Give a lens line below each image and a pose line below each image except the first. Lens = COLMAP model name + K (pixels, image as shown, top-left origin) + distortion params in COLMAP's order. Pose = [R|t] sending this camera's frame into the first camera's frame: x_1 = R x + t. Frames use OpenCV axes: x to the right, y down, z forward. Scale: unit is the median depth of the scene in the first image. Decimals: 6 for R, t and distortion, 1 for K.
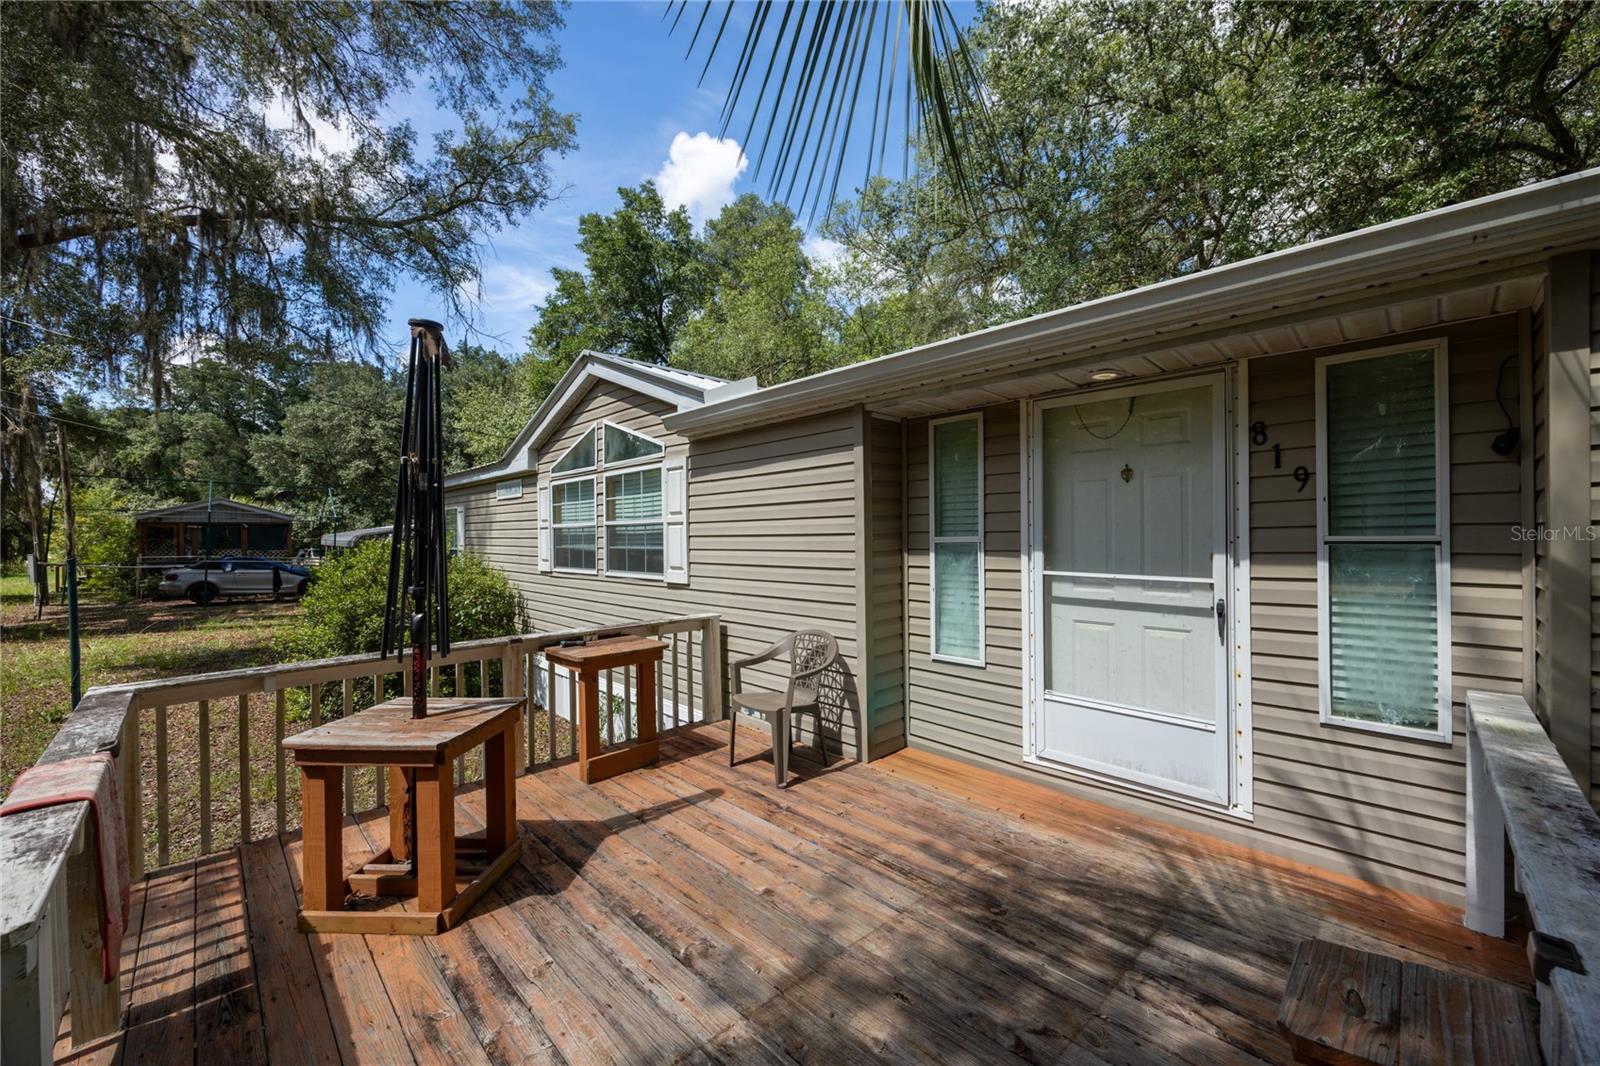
lens RADIAL K [[632.0, 0, 795.3], [0, 632.0, 538.5], [0, 0, 1]] dist [0.000413, -0.000100]
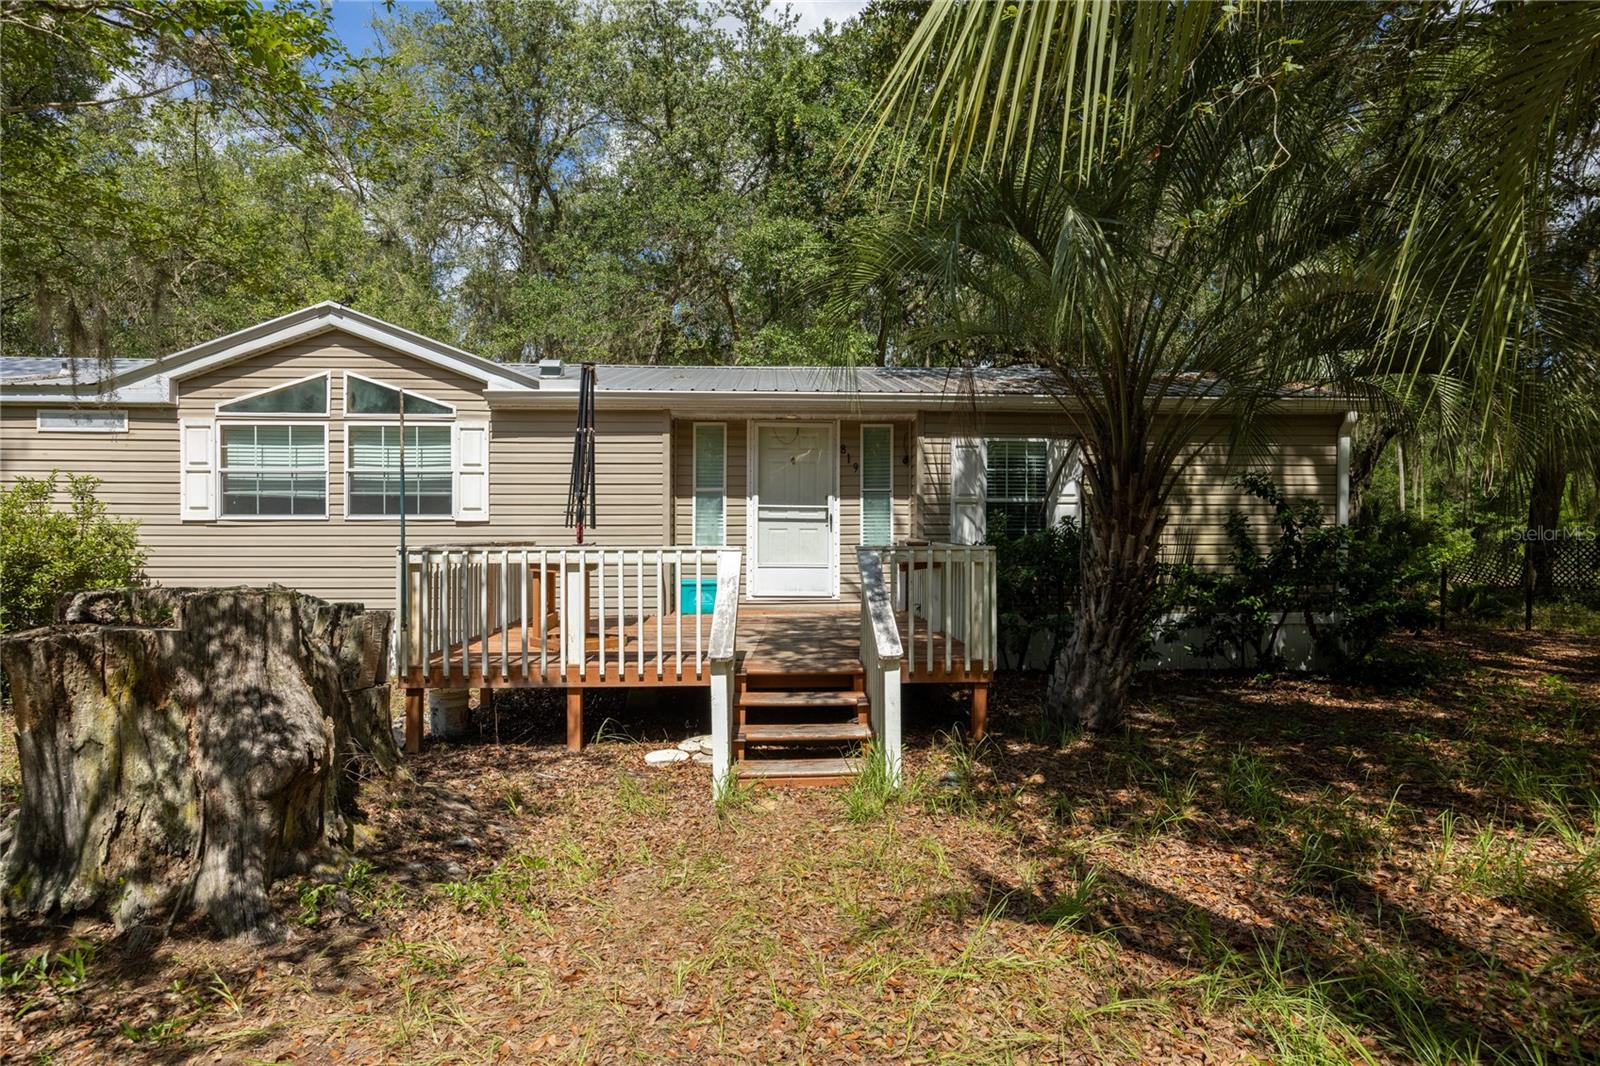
lens RADIAL K [[881.4, 0, 793.5], [0, 881.4, 530.6], [0, 0, 1]] dist [0.006453, -0.000360]
pose [[0.648194, 0.003786, 0.761466, -1.082693], [-0.004213, 0.999990, -0.001386, 0.087517], [-0.761464, -0.002310, 0.648203, -0.598984]]
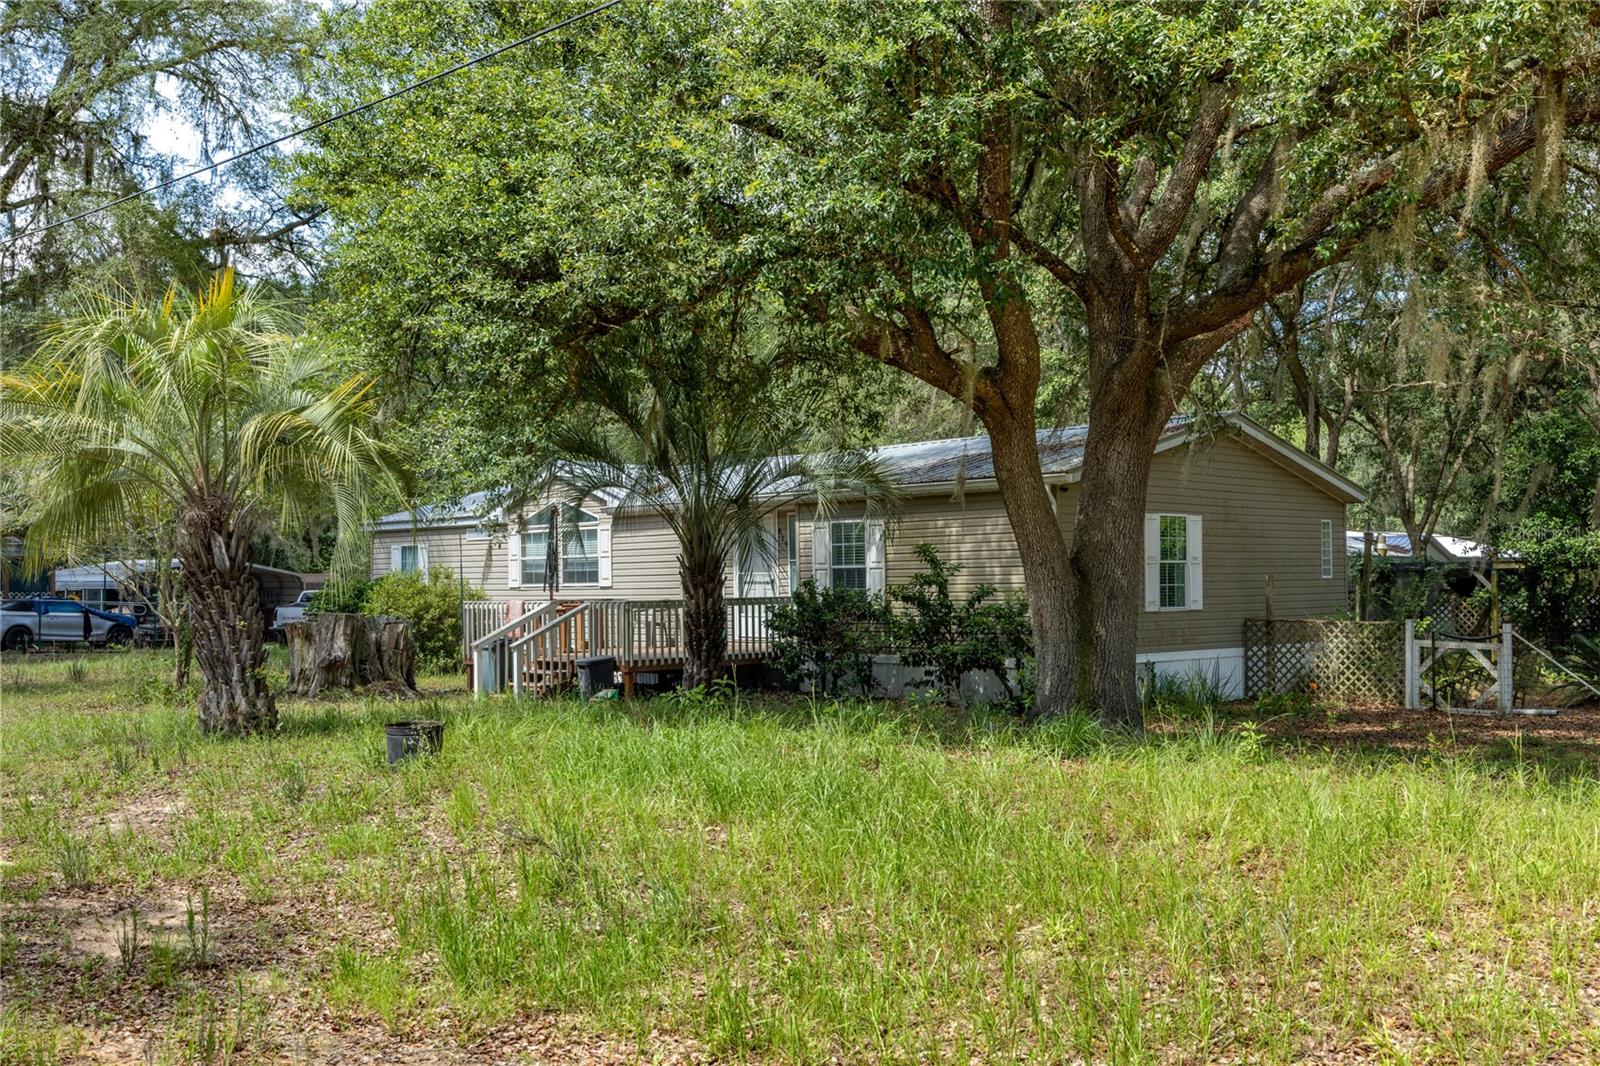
lens RADIAL K [[1593.1, 0, 787.8], [0, 1593.1, 538.6], [0, 0, 1]] dist [0.022200, 0.000000]
pose [[0.999991, -0.002941, -0.003177, 0.403341], [0.002835, 0.999457, -0.032819, 0.084795], [0.003272, 0.032810, 0.999456, -4.014284]]
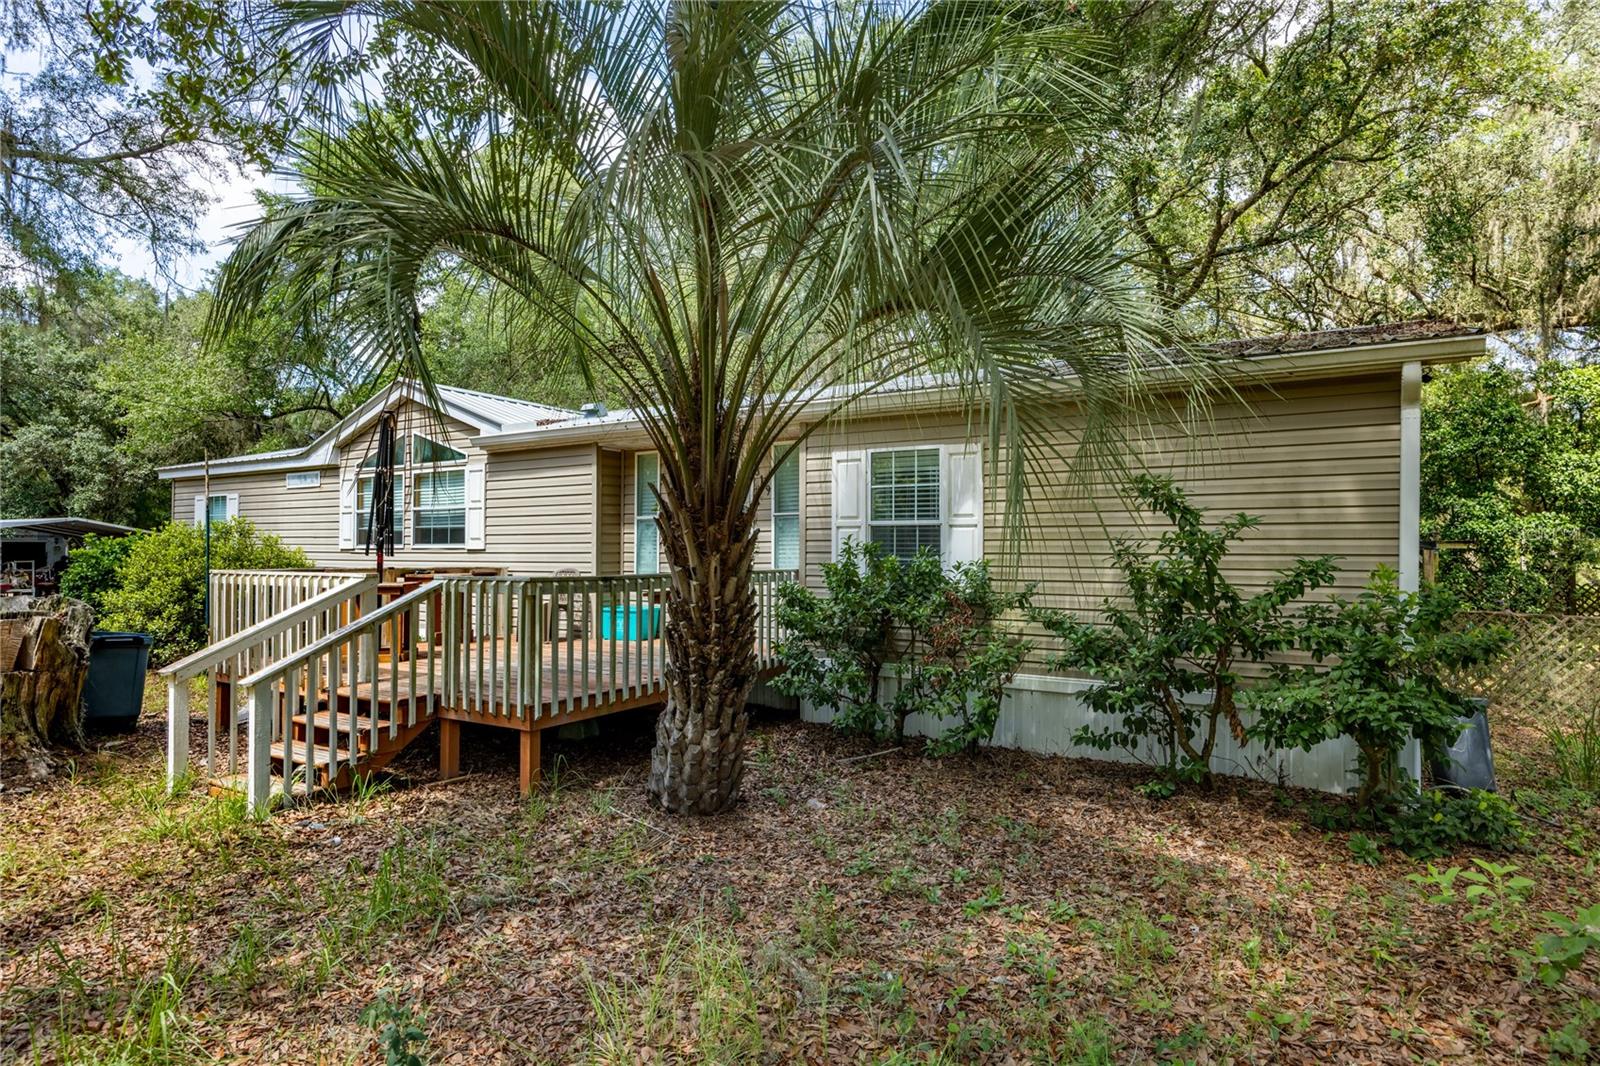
lens RADIAL K [[881.4, 0, 810.7], [0, 881.4, 528.3], [0, 0, 1]] dist [0.006453, -0.000360]
pose [[0.967972, 0.018124, 0.250402, 0.049829], [-0.010087, 0.999393, -0.033343, 0.080958], [-0.250854, 0.029749, 0.967568, -1.145110]]
